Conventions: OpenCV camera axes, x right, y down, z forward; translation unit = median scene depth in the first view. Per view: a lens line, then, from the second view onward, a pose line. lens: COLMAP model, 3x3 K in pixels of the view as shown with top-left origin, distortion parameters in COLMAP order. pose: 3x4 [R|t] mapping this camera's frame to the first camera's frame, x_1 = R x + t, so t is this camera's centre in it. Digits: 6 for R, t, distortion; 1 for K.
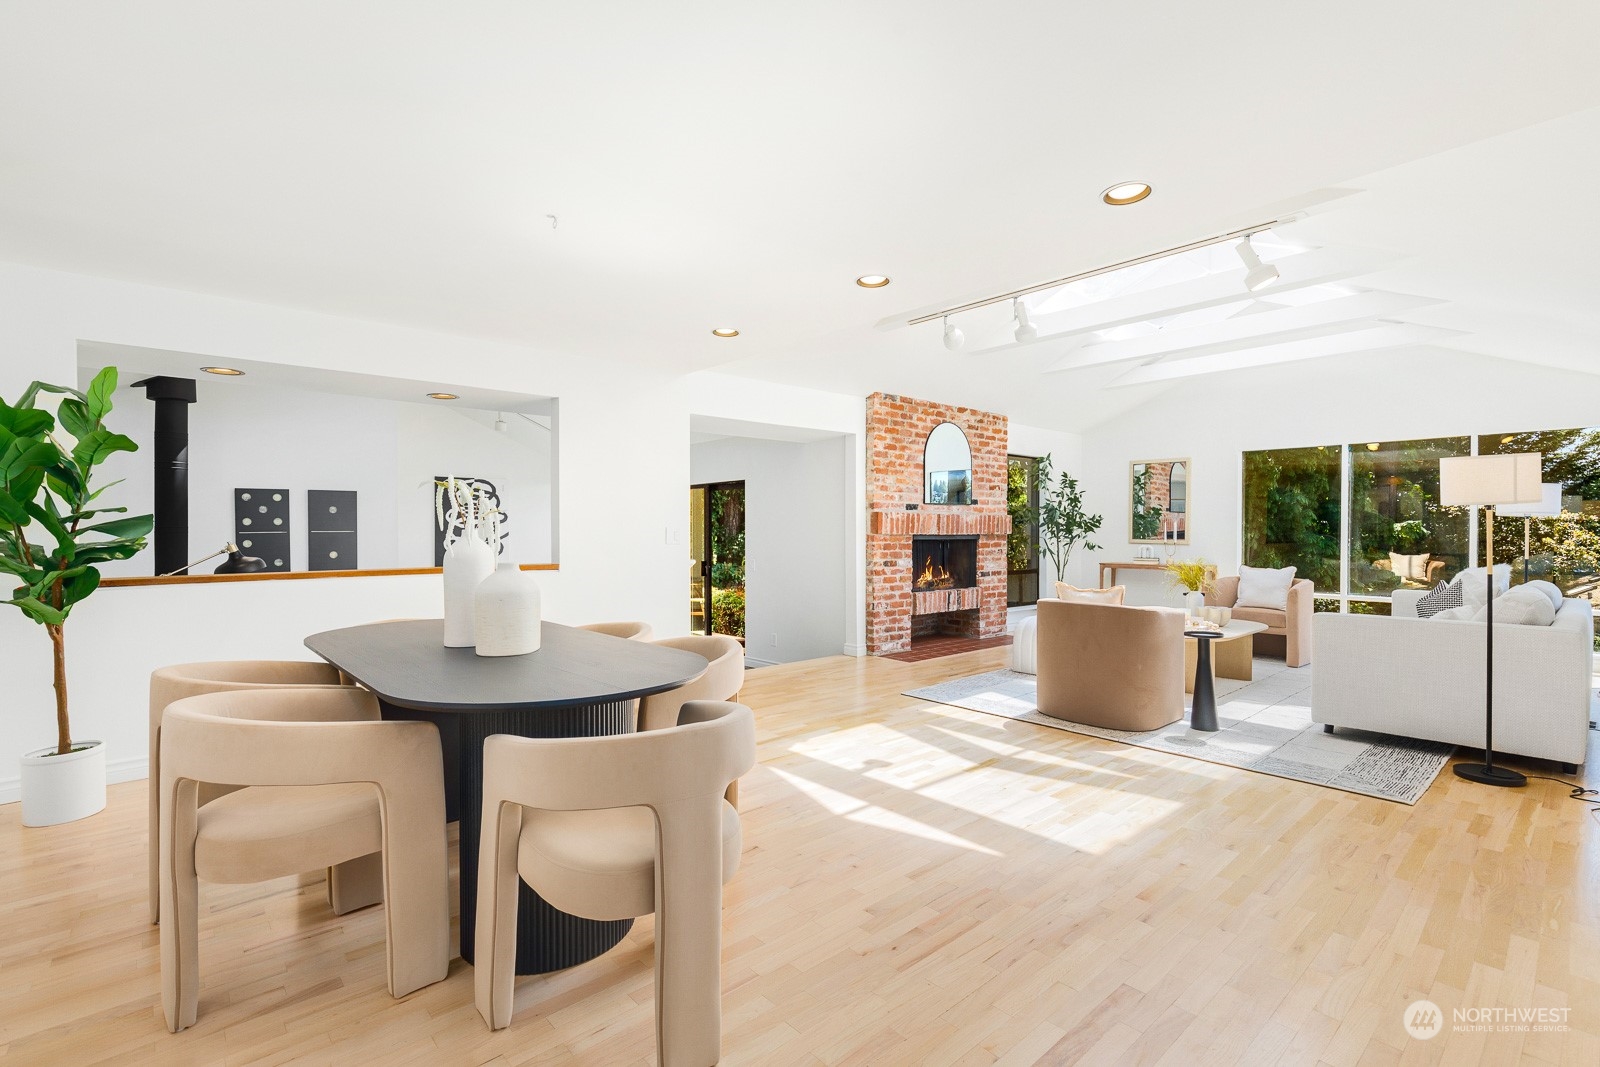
lens RADIAL K [[718.8, 0, 800.0], [0, 718.8, 533.5], [0, 0, 1]] dist [-0.001461, -0.000527]
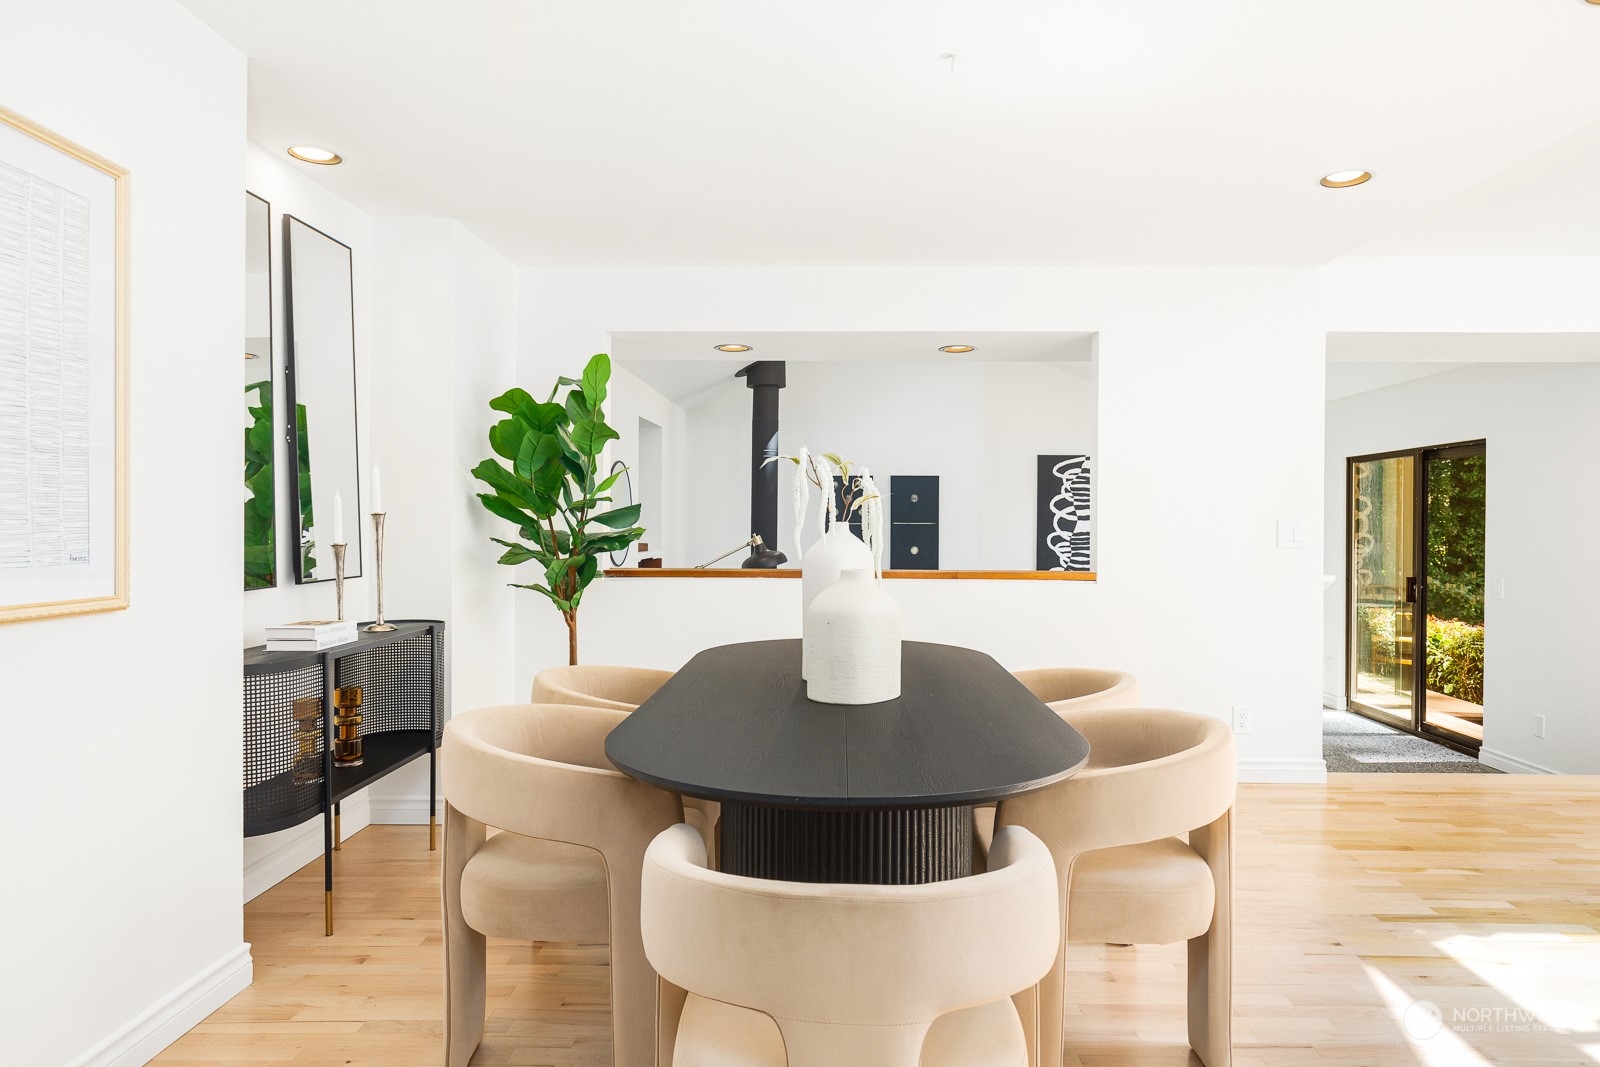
lens RADIAL K [[970.4, 0, 800.0], [0, 970.4, 533.5], [0, 0, 1]] dist [-0.001478, -0.000187]
pose [[0.736930, 0.014701, -0.675810, 0.096256], [-0.011245, 0.999892, 0.009489, -0.001479], [0.675876, 0.000607, 0.737015, 0.138264]]
